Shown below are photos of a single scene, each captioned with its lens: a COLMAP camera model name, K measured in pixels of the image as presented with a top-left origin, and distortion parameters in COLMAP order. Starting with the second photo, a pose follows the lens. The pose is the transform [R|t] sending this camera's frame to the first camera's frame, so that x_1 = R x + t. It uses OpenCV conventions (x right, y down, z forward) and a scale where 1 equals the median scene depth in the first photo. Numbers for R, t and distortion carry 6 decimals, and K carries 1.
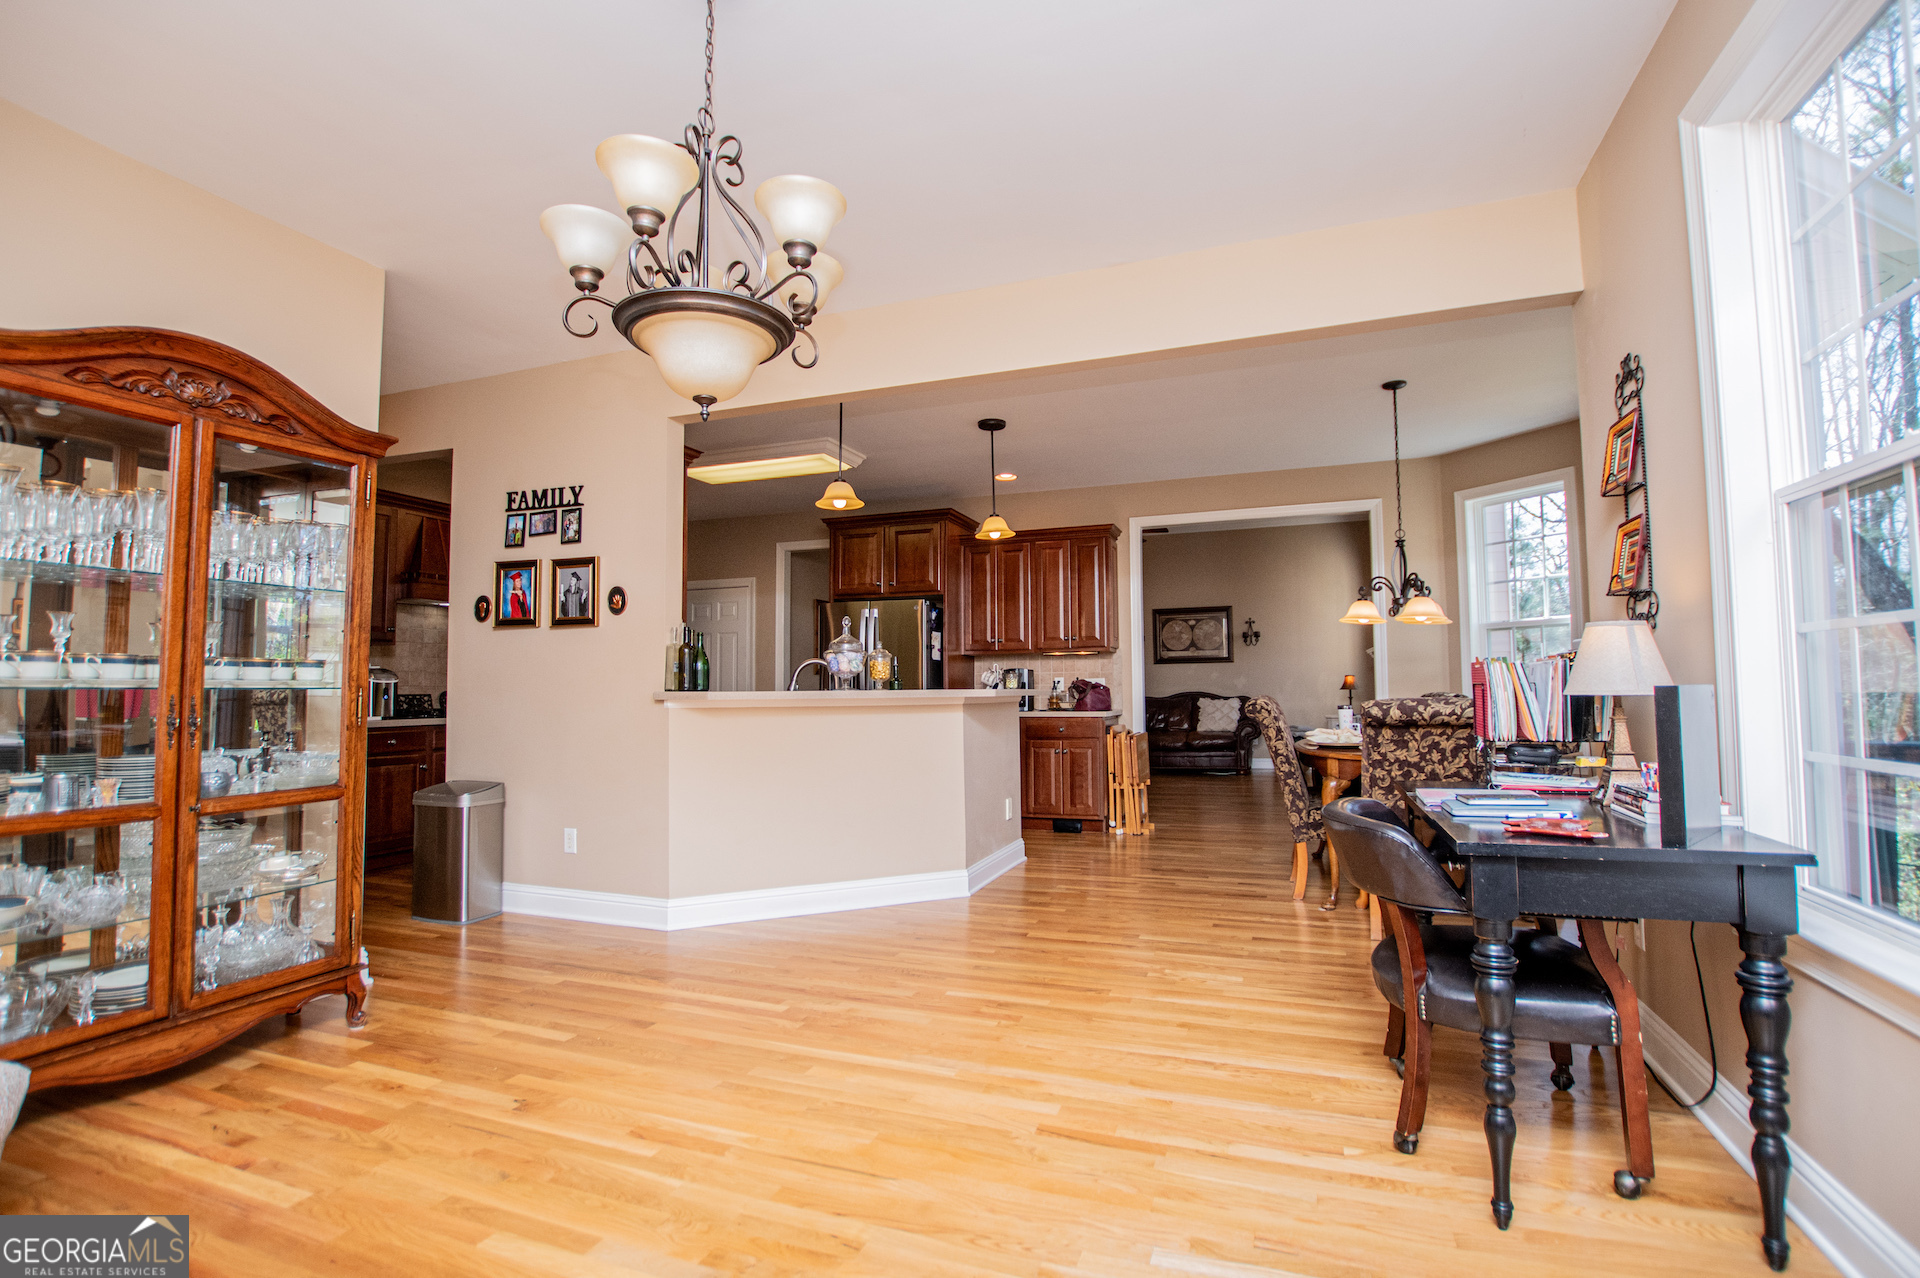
lens RADIAL K [[864.5, 0, 973.5], [0, 864.5, 636.3], [0, 0, 1]] dist [-0.015366, 0.000692]
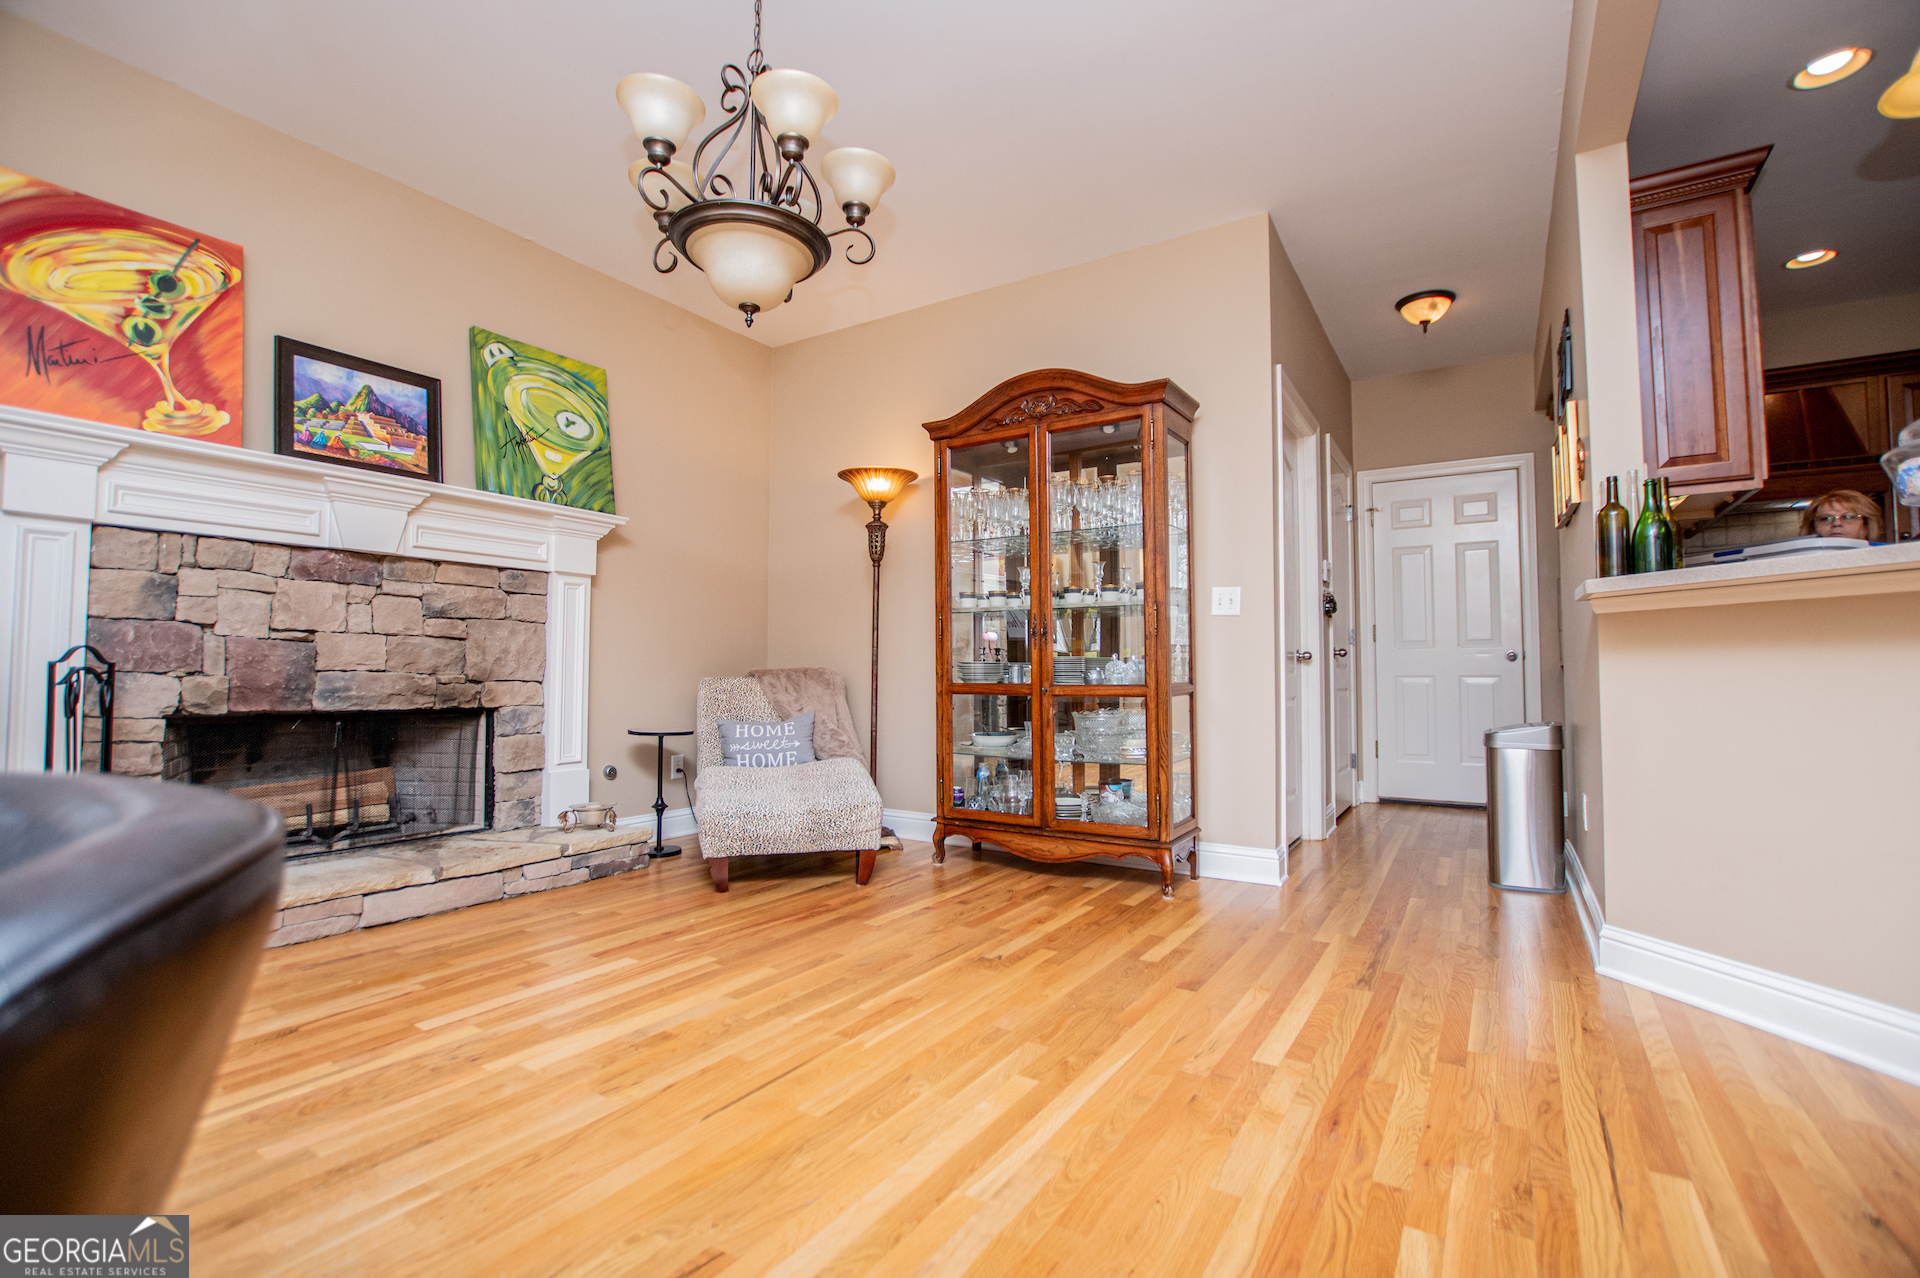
lens RADIAL K [[864.5, 0, 973.5], [0, 864.5, 636.3], [0, 0, 1]] dist [-0.015366, 0.000692]
pose [[-0.201610, -0.036501, -0.978785, 0.537326], [0.067808, 0.996388, -0.051125, 0.167933], [0.977116, -0.076676, -0.198407, 1.122466]]
